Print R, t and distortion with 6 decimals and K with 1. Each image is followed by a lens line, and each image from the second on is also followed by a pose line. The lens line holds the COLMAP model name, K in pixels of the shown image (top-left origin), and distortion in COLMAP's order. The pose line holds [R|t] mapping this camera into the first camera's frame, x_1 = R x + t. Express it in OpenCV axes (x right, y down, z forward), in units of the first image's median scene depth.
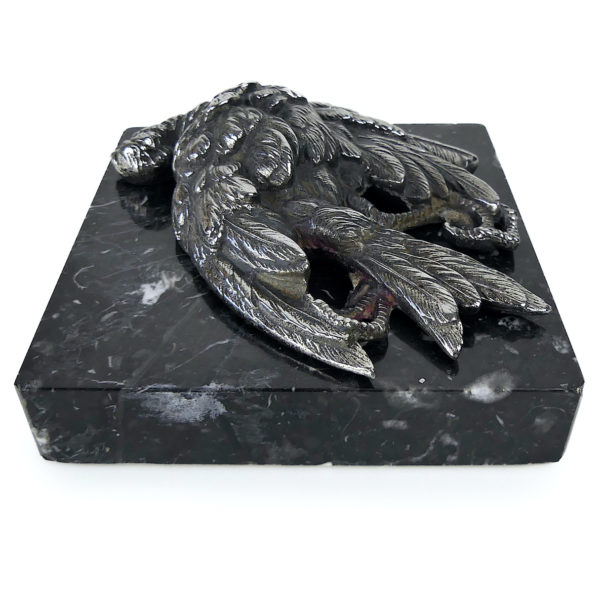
lens RADIAL K [[768.9, 0, 305.9], [0, 768.9, 264.9], [0, 0, 1]] dist [-0.027605, 0.000000]
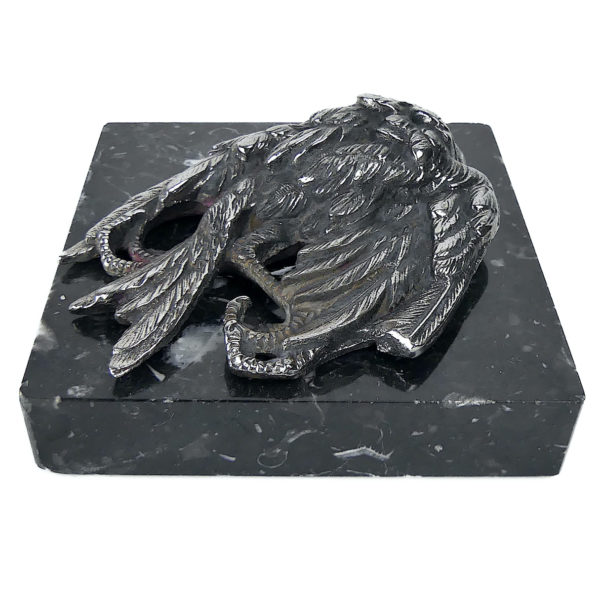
lens RADIAL K [[899.5, 0, 260.5], [0, 899.5, 359.2], [0, 0, 1]] dist [-0.027126, 0.000000]
pose [[-0.011164, 0.695620, -0.718323, 1.053920], [-0.595559, 0.572428, 0.563591, -0.657150], [0.803234, 0.434096, 0.407892, 0.656210]]
